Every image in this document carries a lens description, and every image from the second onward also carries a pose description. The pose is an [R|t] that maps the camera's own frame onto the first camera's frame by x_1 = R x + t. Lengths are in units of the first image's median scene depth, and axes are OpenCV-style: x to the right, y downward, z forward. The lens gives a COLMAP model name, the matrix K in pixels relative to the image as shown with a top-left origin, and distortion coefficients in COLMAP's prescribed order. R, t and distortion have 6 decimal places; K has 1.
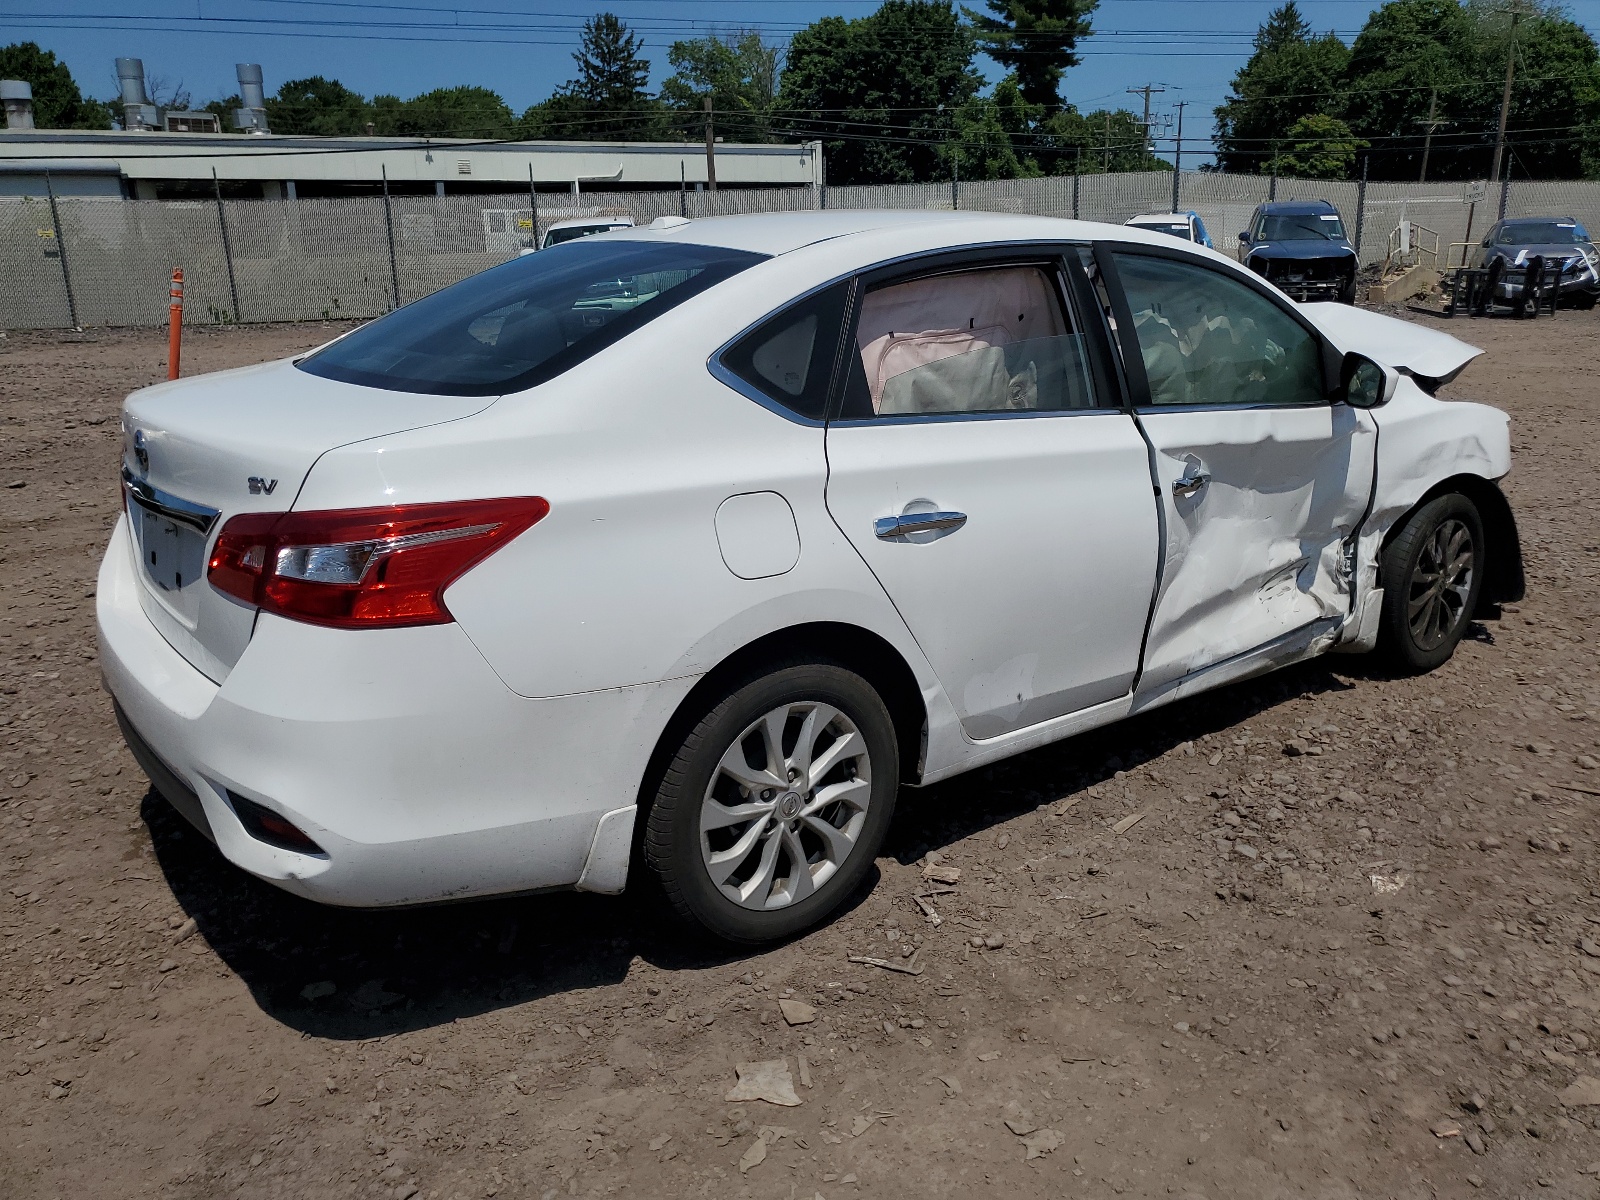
lens RADIAL K [[1248.0, 0, 808.3], [0, 1248.0, 595.2], [0, 0, 1]] dist [-0.009627, 0.014713]
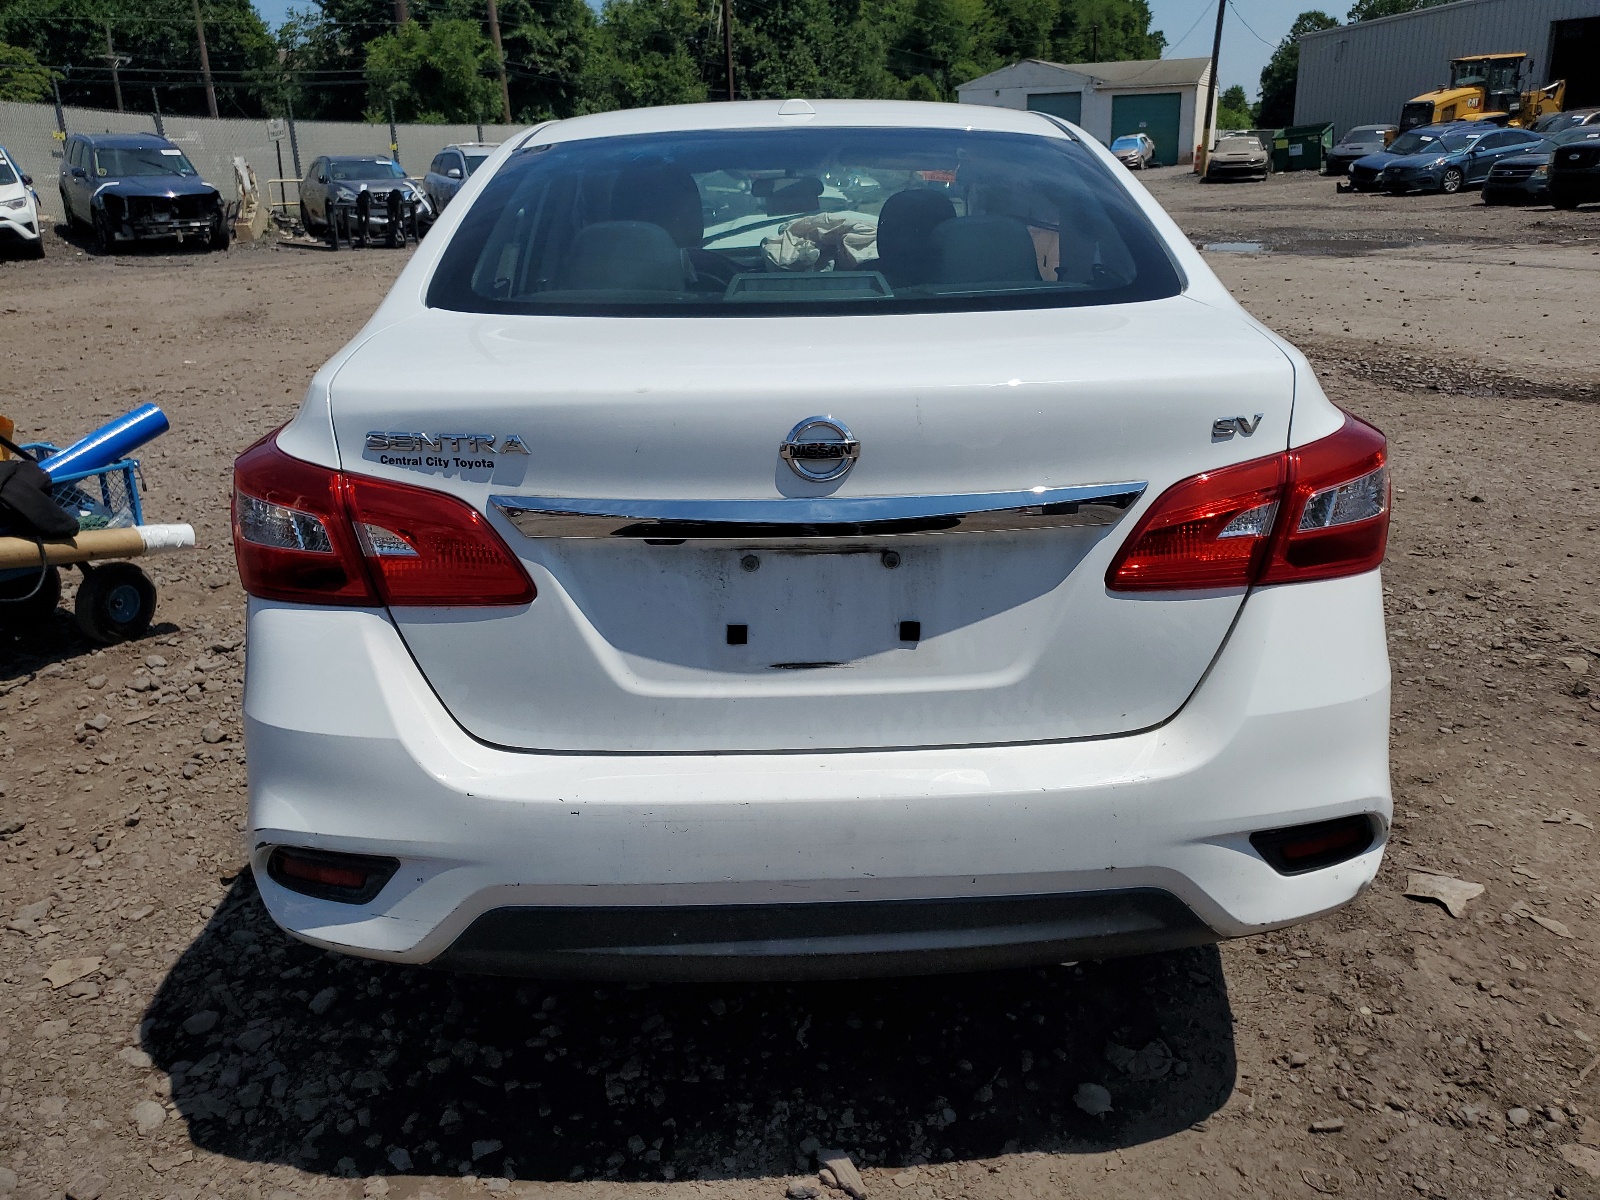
lens RADIAL K [[1217.6, 0, 807.0], [0, 1217.6, 600.6], [0, 0, 1]] dist [0.004301, 0.007934]
pose [[0.601059, -0.265961, 0.753653, -0.098478], [0.225424, 0.961133, 0.159398, -0.013798], [-0.766754, 0.074084, 0.637651, 0.063399]]
